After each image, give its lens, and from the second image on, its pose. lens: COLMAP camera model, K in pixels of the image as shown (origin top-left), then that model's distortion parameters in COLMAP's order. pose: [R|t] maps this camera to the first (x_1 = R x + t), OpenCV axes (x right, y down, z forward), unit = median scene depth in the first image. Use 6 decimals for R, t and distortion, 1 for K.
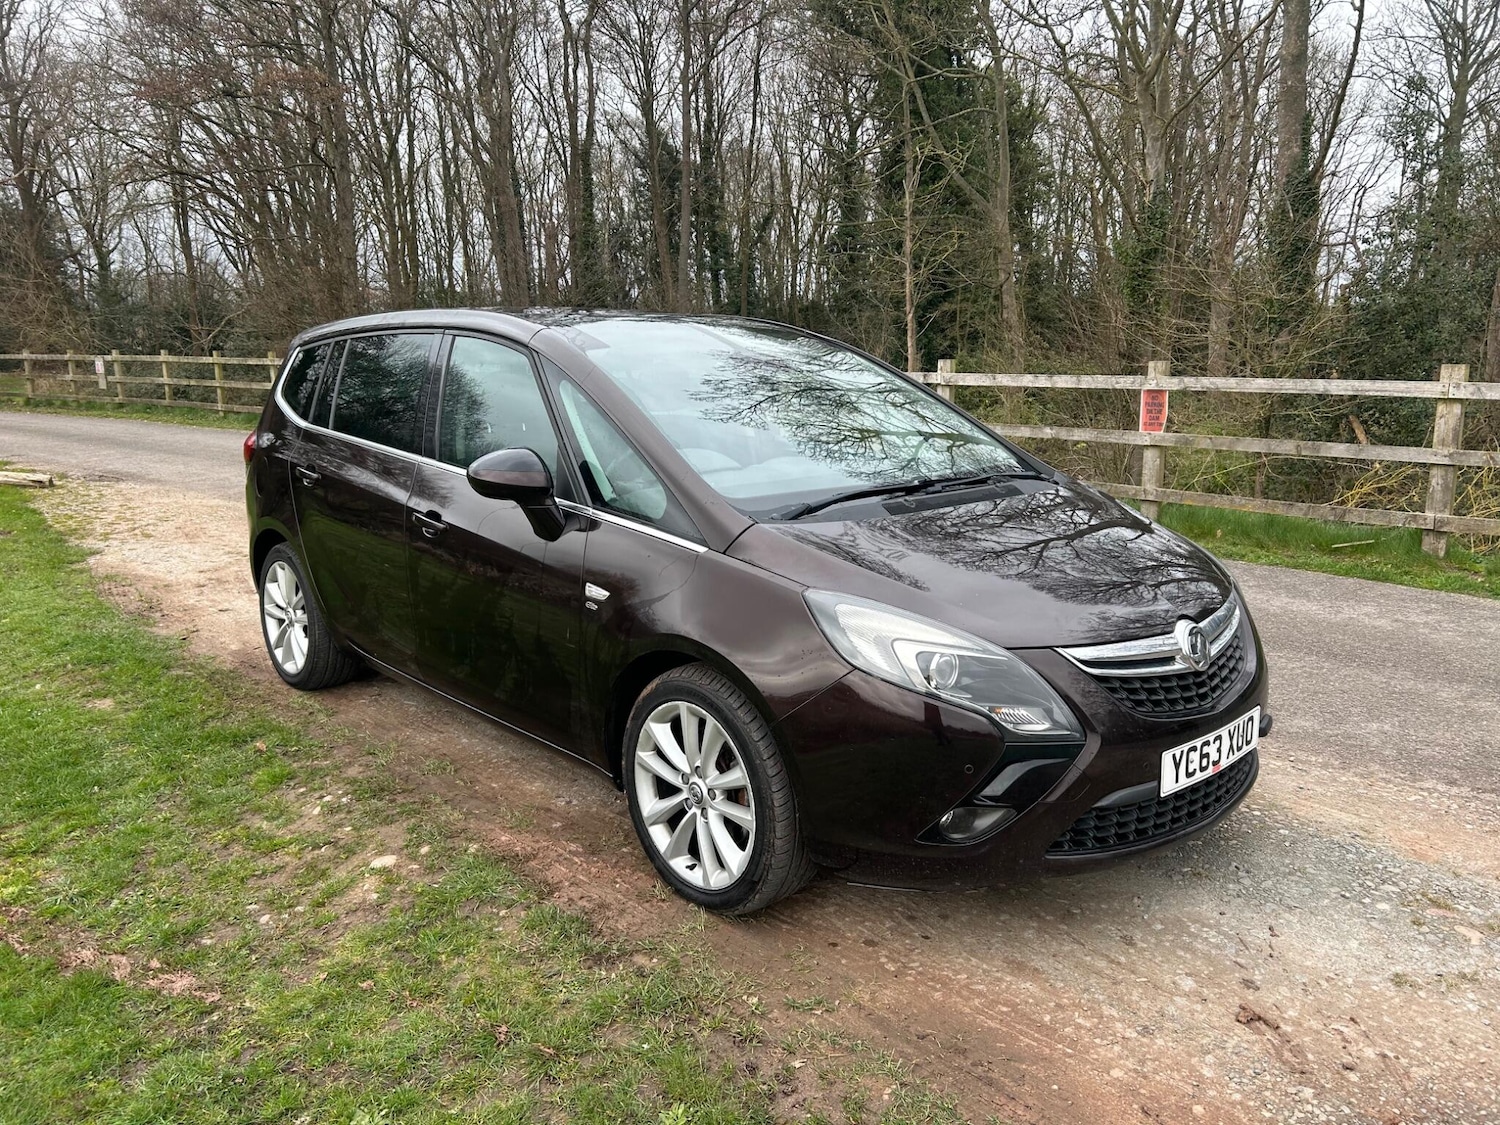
lens RADIAL K [[1115.4, 0, 753.2], [0, 1115.4, 560.2], [0, 0, 1]] dist [0.049664, -0.052252]
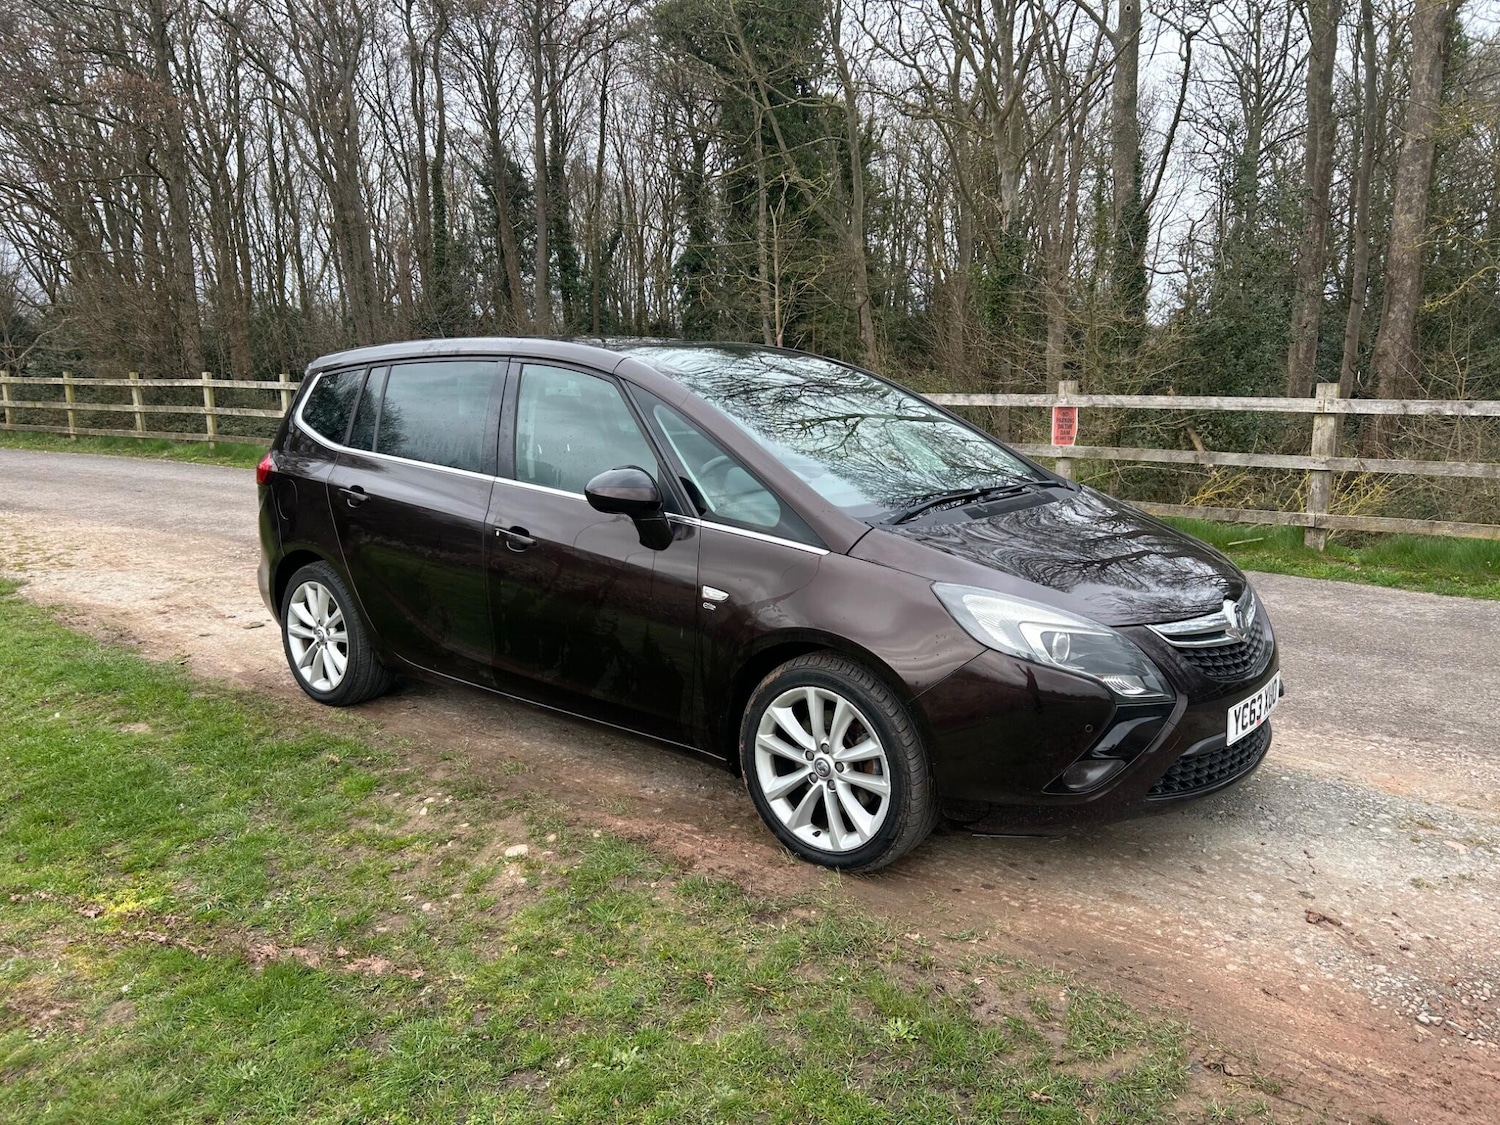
lens RADIAL K [[1115.4, 0, 753.0], [0, 1115.4, 554.7], [0, 0, 1]] dist [0.049664, -0.052252]
pose [[0.989851, -0.026084, 0.139698, -0.260773], [0.028837, 0.999427, -0.017715, 0.010152], [-0.139155, 0.021564, 0.990036, -0.111022]]
